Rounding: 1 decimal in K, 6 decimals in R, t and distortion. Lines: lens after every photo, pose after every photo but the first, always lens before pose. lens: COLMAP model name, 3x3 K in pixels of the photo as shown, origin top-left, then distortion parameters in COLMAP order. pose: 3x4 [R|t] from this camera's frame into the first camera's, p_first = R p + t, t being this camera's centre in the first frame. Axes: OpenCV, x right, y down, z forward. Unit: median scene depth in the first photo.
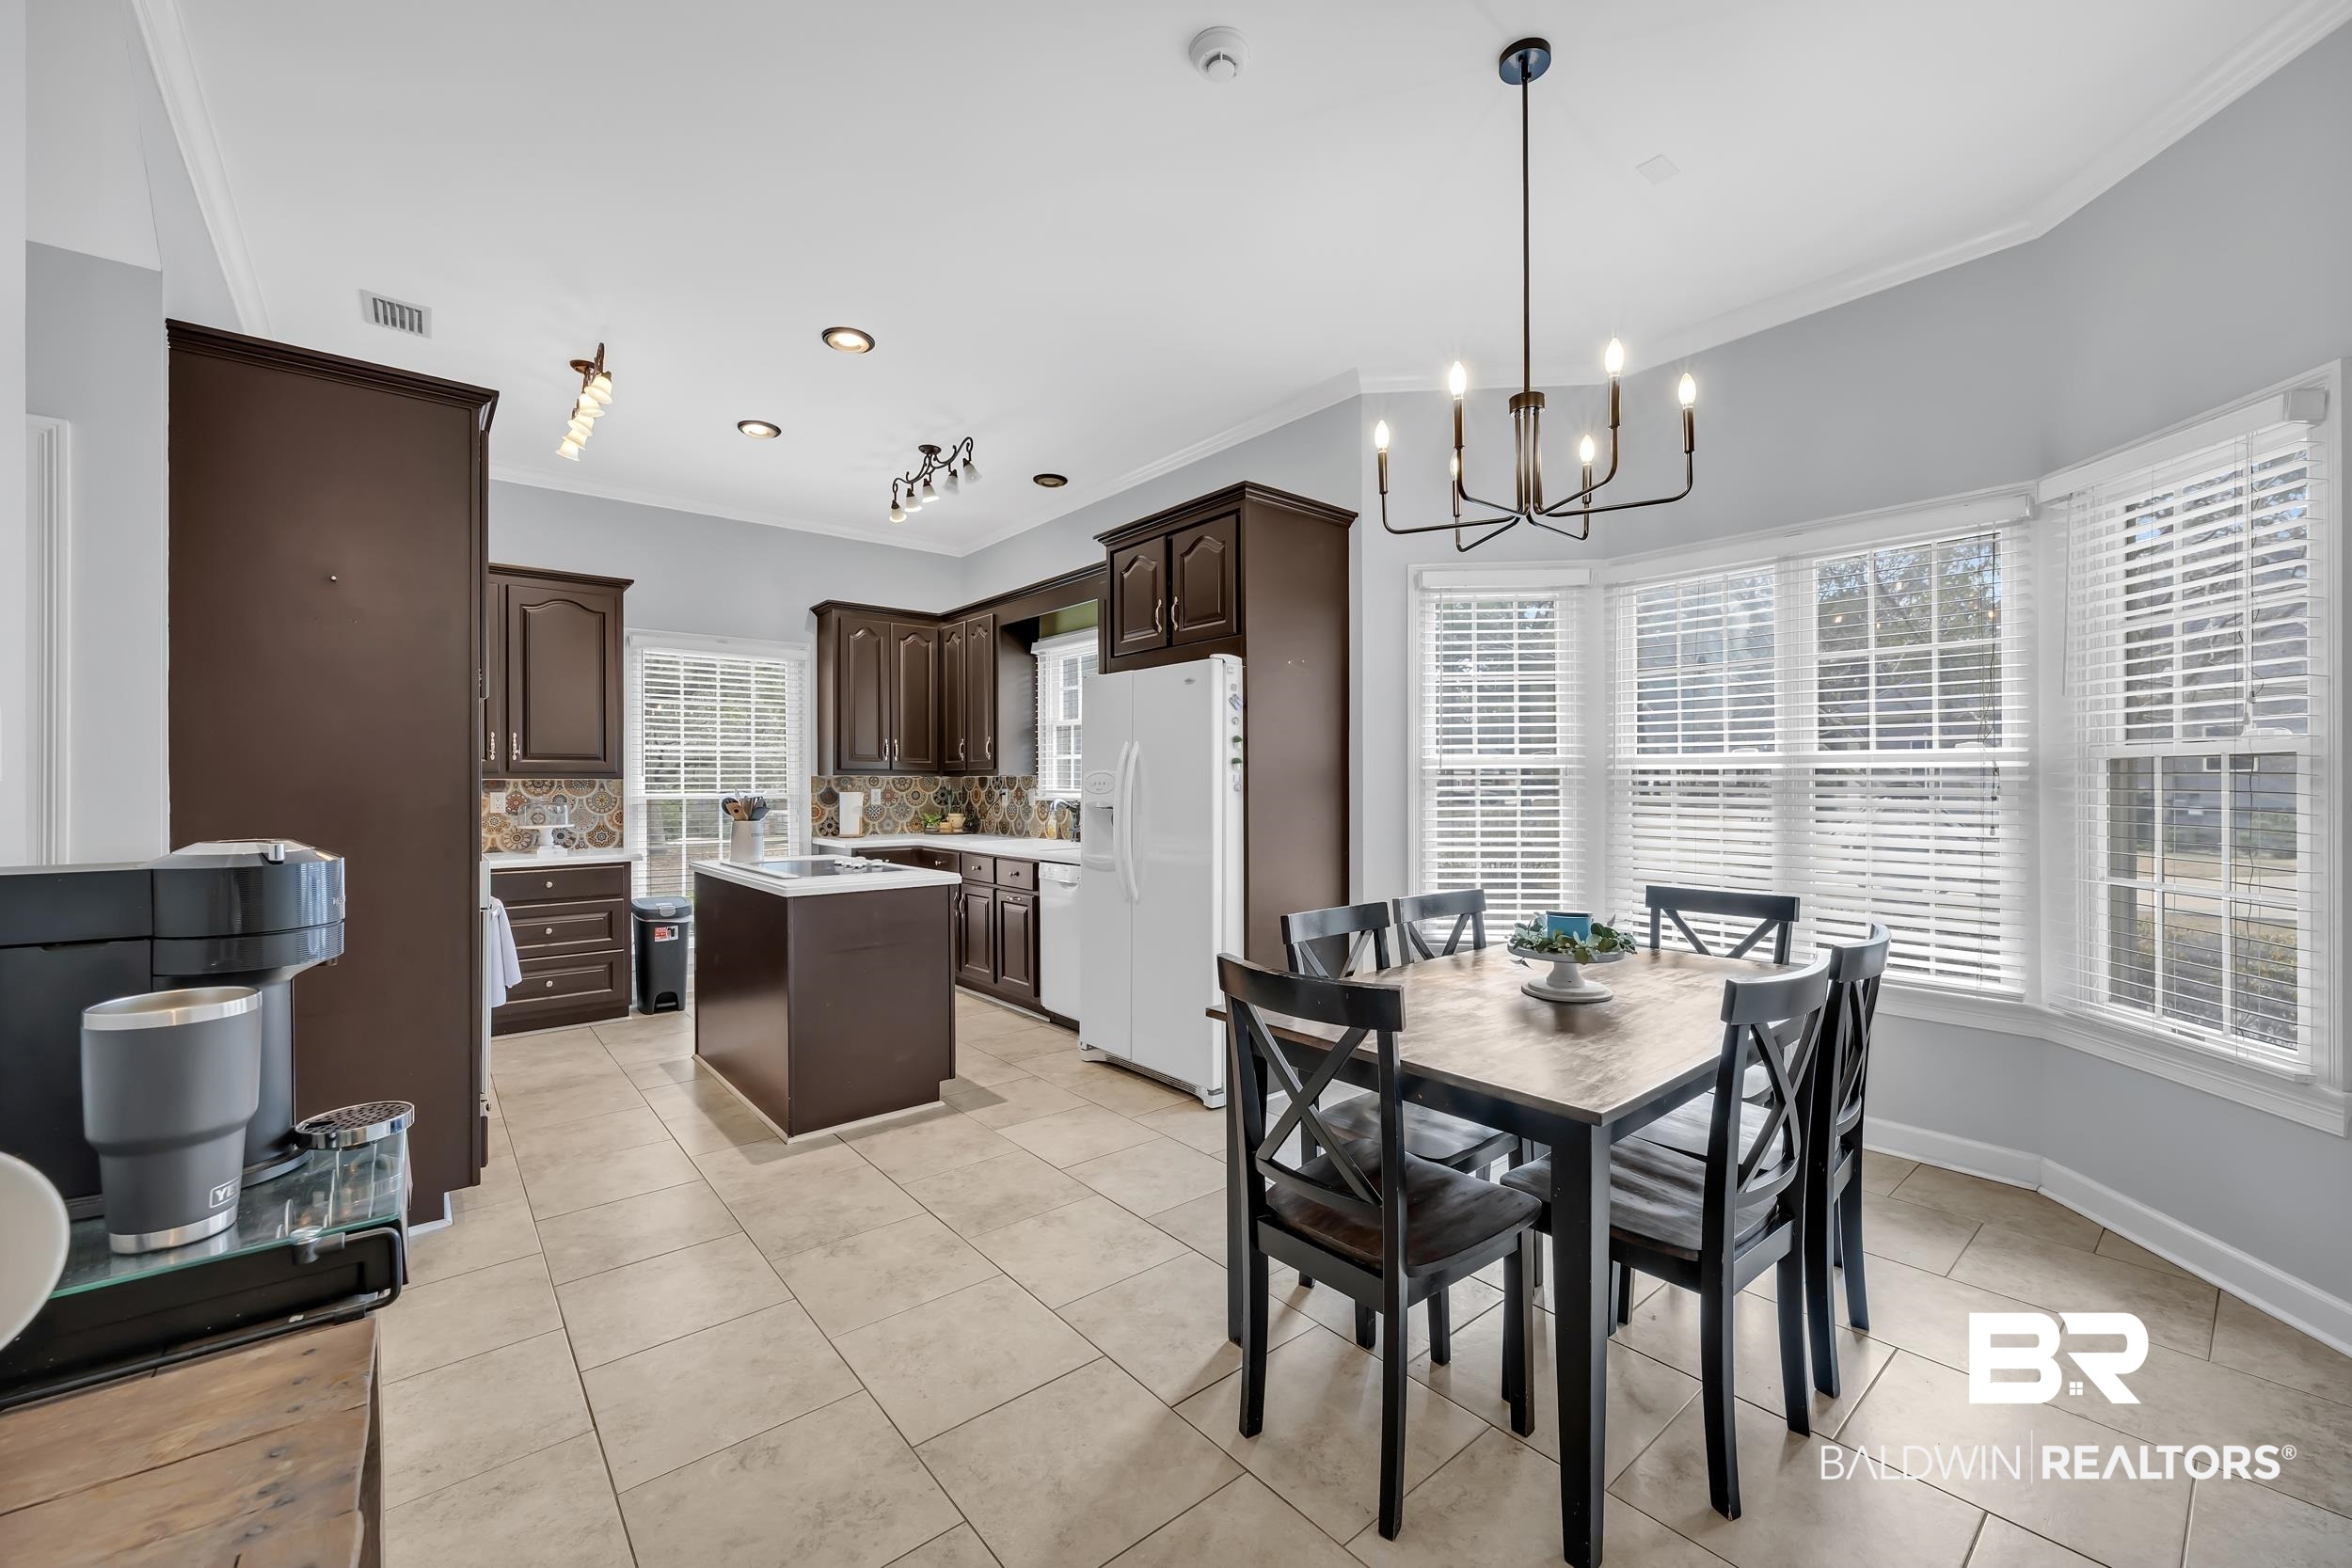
lens RADIAL K [[920.6, 0, 1183.7], [0, 920.6, 778.1], [0, 0, 1]] dist [-0.000343, -0.000447]
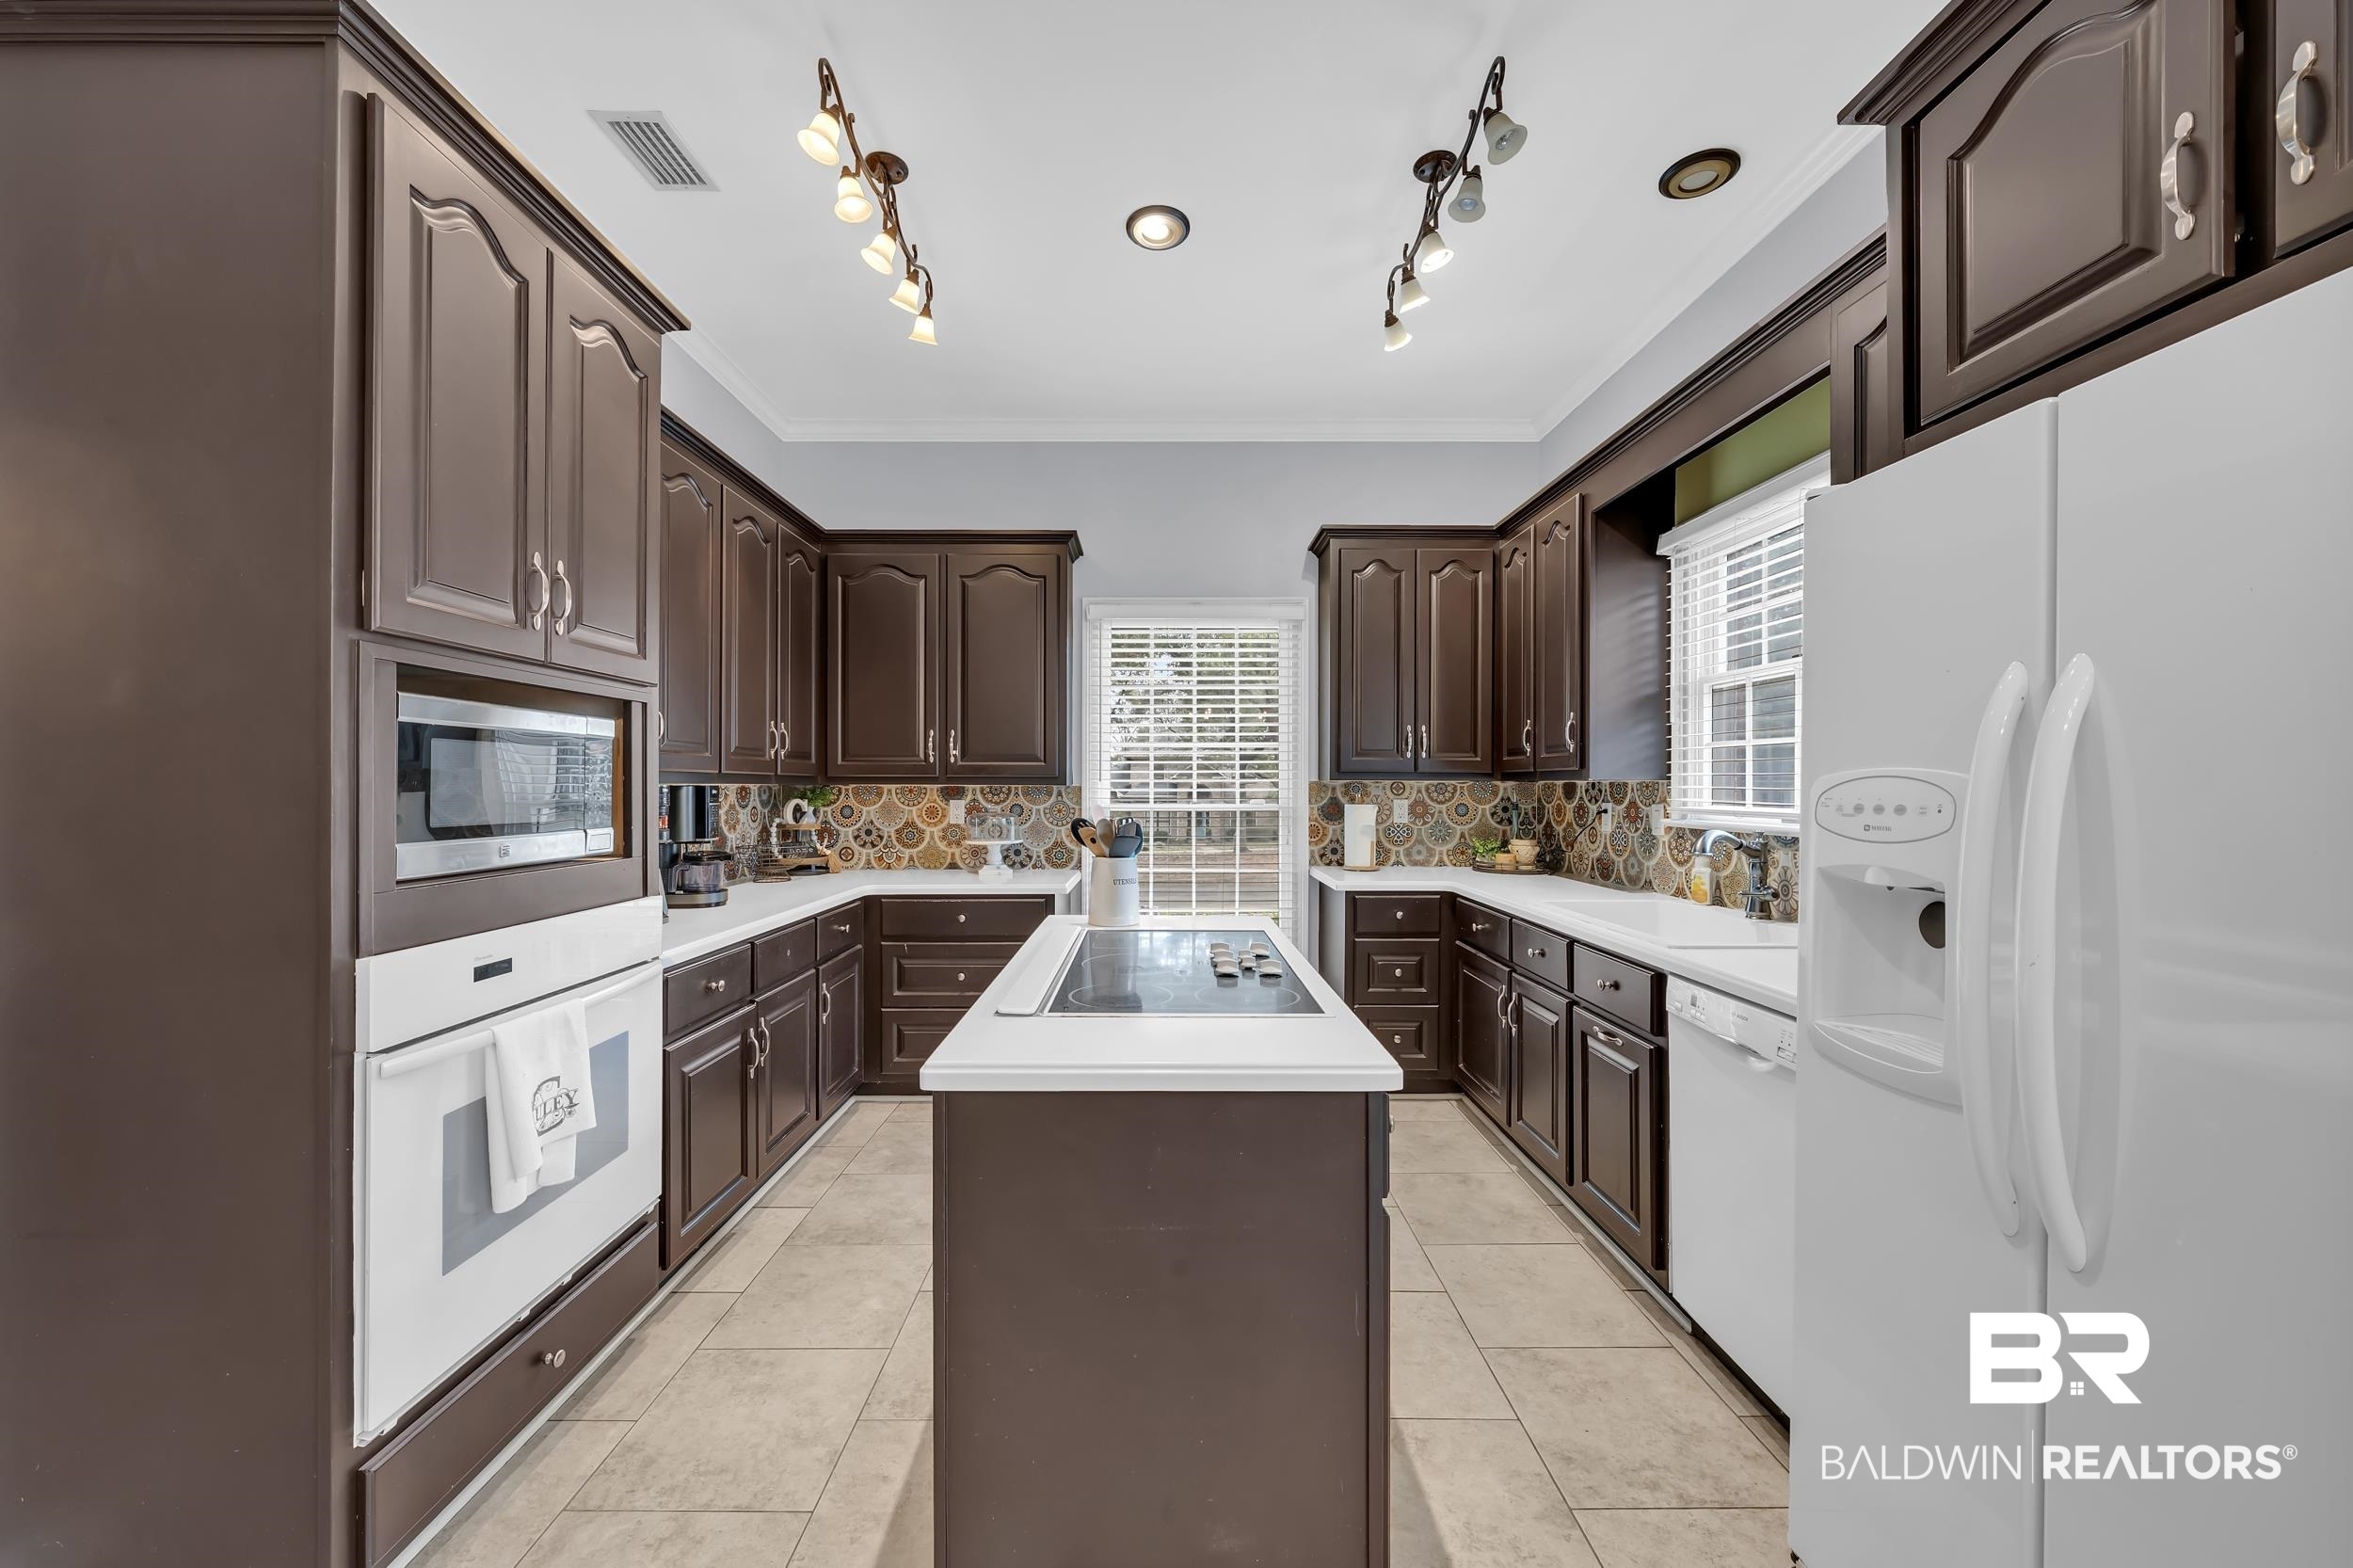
lens RADIAL K [[868.3, 0, 1160.9], [0, 868.3, 786.5], [0, 0, 1]] dist [0.001314, -0.000625]
pose [[0.766118, 0.005005, -0.642681, -0.066847], [-0.000461, 0.999974, 0.007238, -0.003130], [0.642700, -0.005249, 0.766100, 0.465530]]
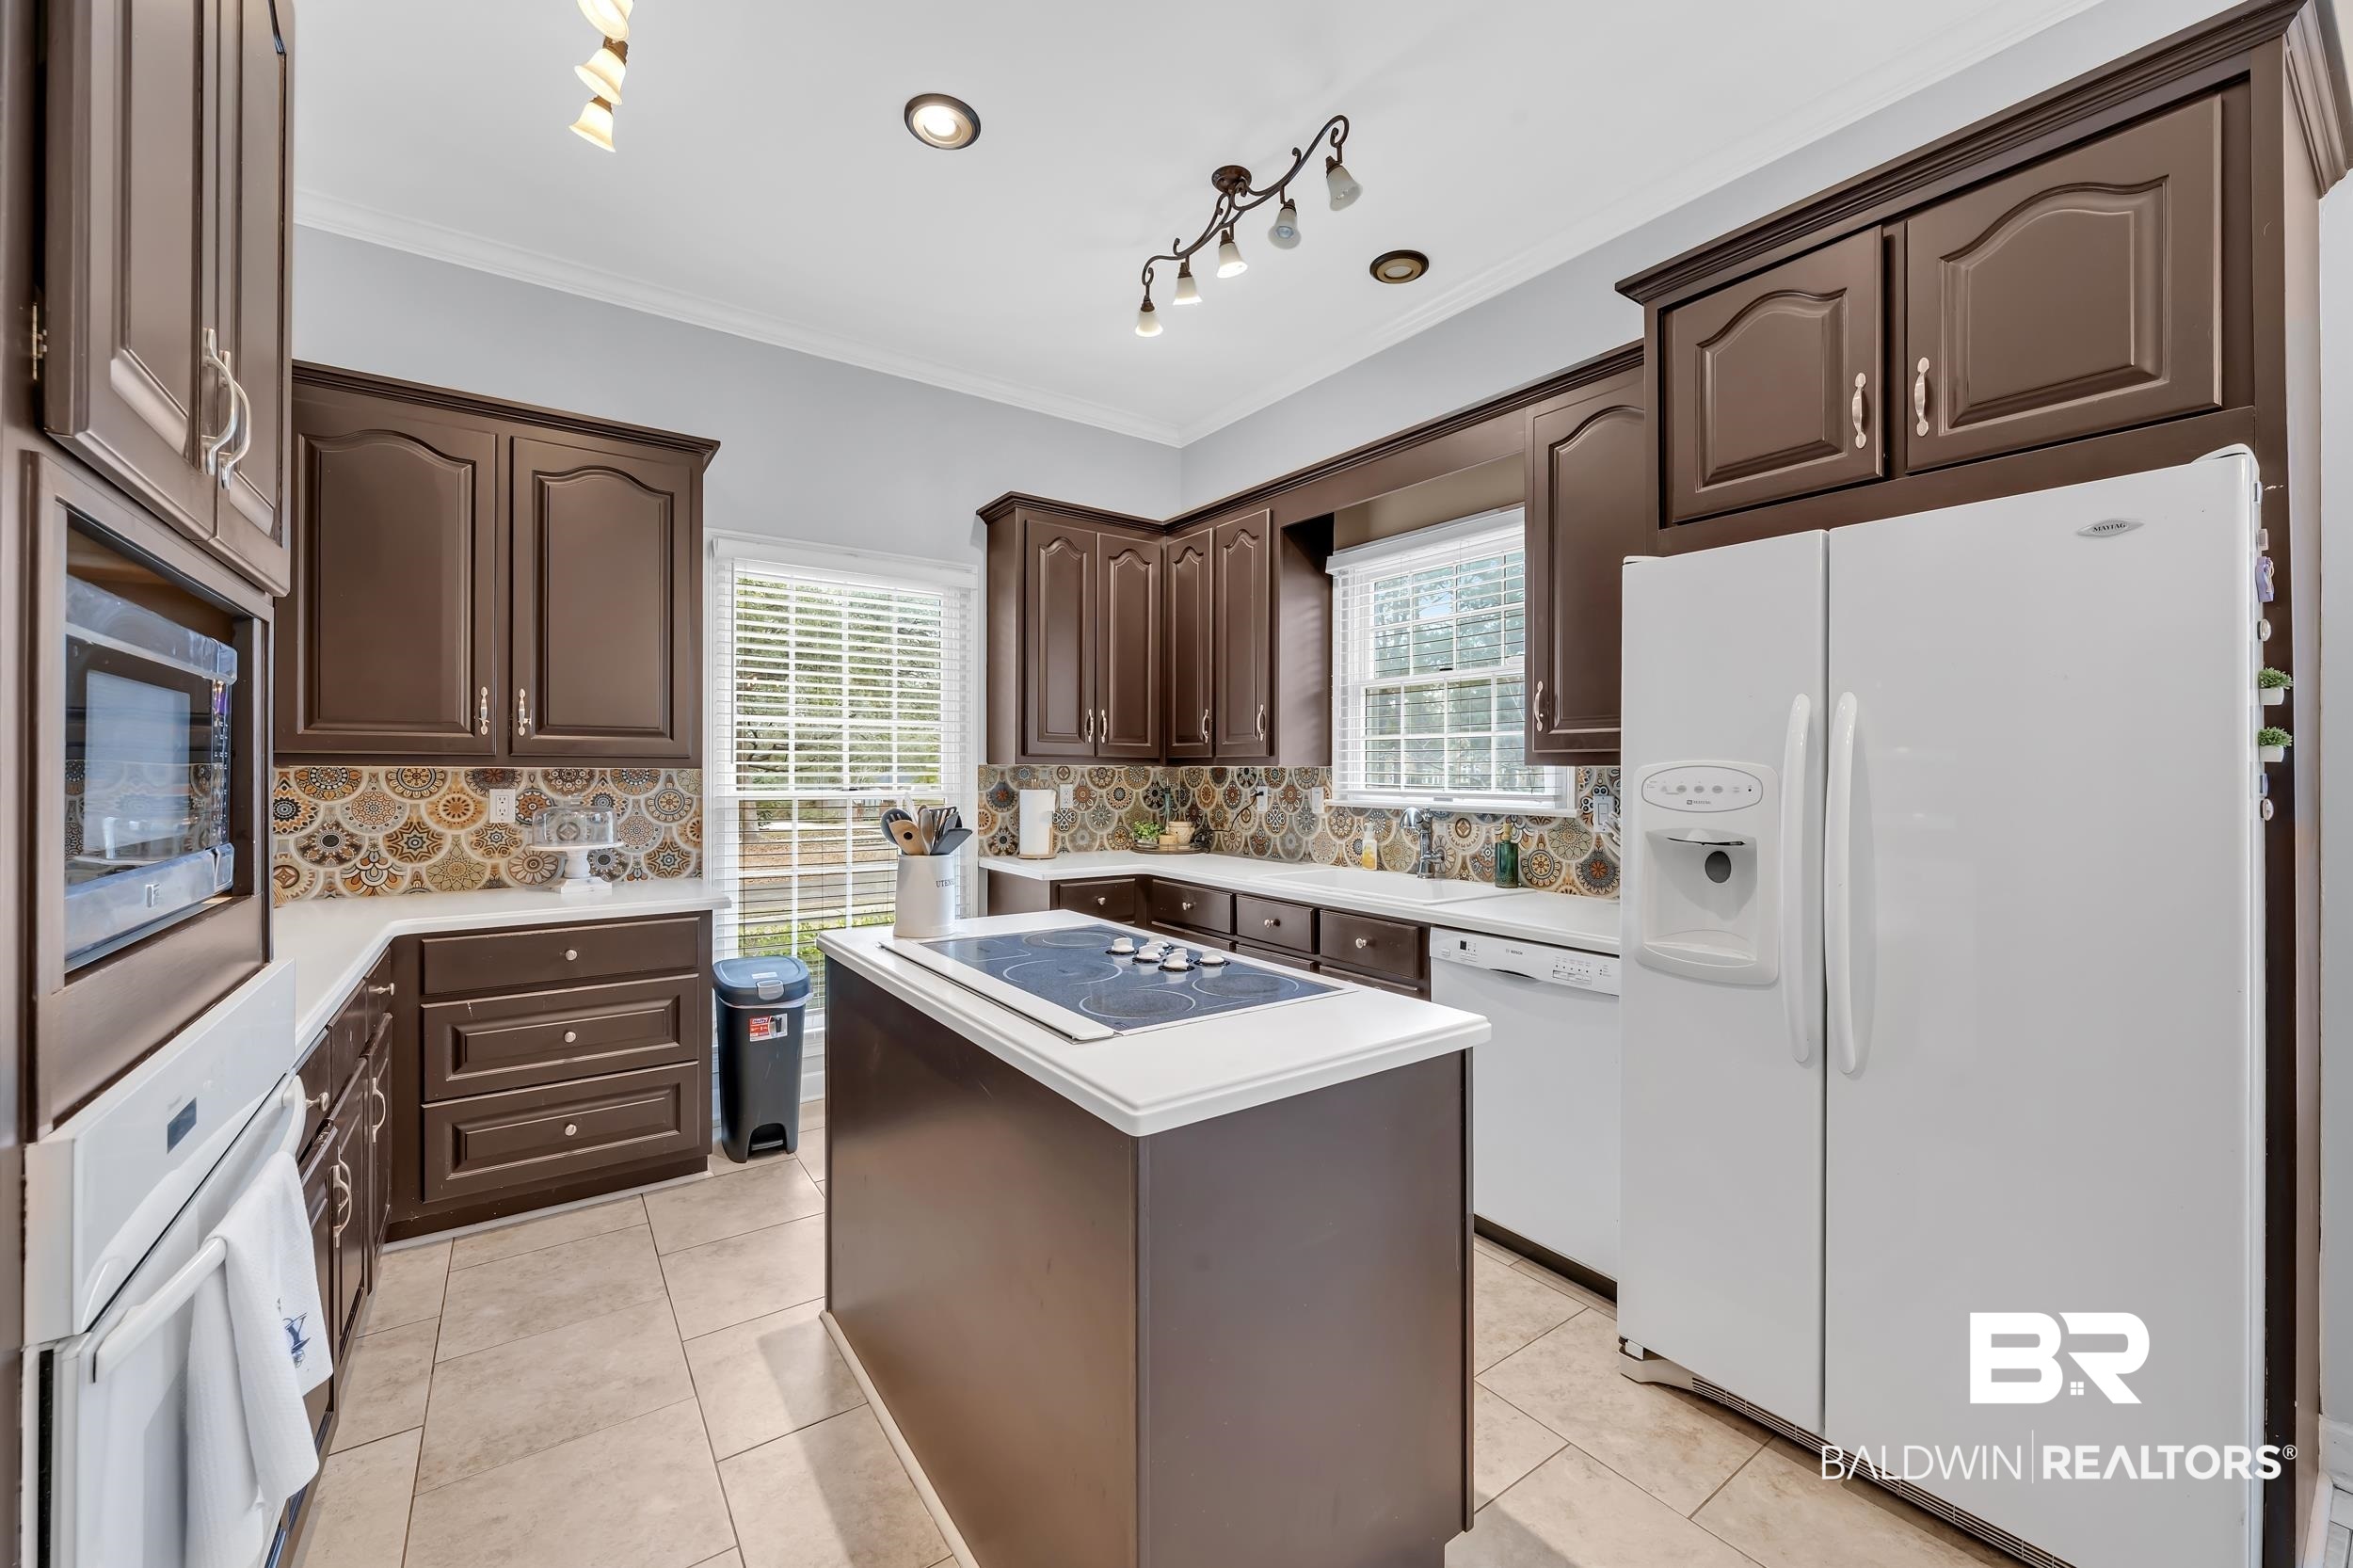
lens RADIAL K [[921.1, 0, 1188.7], [0, 921.1, 770.4], [0, 0, 1]] dist [-0.000343, -0.000447]
pose [[0.997289, 0.007895, -0.073153, -0.234246], [-0.007560, 0.999960, 0.004851, -0.002876], [0.073189, -0.004285, 0.997309, 0.401467]]
